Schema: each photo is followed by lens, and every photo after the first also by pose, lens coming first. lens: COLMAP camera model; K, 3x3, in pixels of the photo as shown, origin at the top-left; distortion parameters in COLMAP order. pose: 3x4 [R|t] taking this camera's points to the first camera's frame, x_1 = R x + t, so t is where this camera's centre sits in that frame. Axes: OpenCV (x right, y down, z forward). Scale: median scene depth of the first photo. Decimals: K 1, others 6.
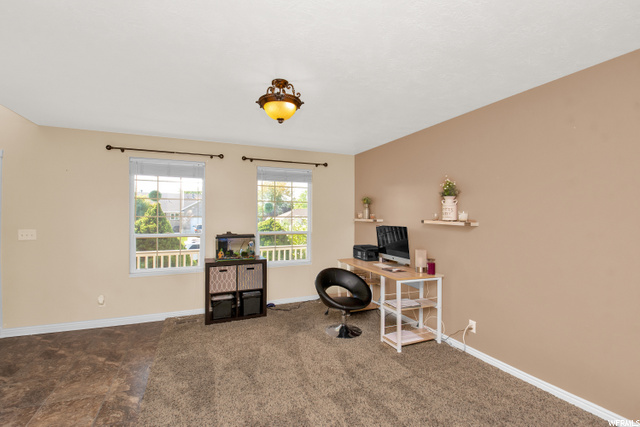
lens RADIAL K [[292.4, 0, 320.0], [0, 292.4, 213.5], [0, 0, 1]] dist [-0.022651, -0.000131]
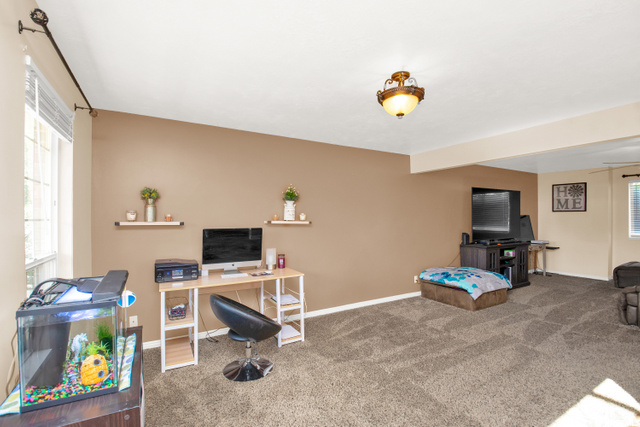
lens RADIAL K [[292.4, 0, 320.0], [0, 292.4, 213.5], [0, 0, 1]] dist [-0.022651, -0.000131]
pose [[-0.155145, 0.001587, 0.987890, -0.612394], [-0.007328, 0.999969, -0.002757, -0.000981], [-0.987864, -0.007667, -0.155129, 0.824596]]
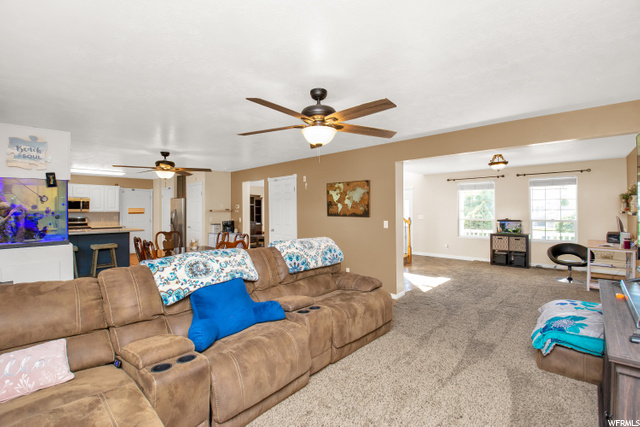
lens RADIAL K [[292.4, 0, 320.0], [0, 292.4, 213.5], [0, 0, 1]] dist [-0.022651, -0.000131]
pose [[0.438783, 0.007864, -0.898559, 0.828334], [0.013307, 0.999795, 0.015249, -0.009428], [0.898494, -0.018648, 0.438589, -0.852609]]
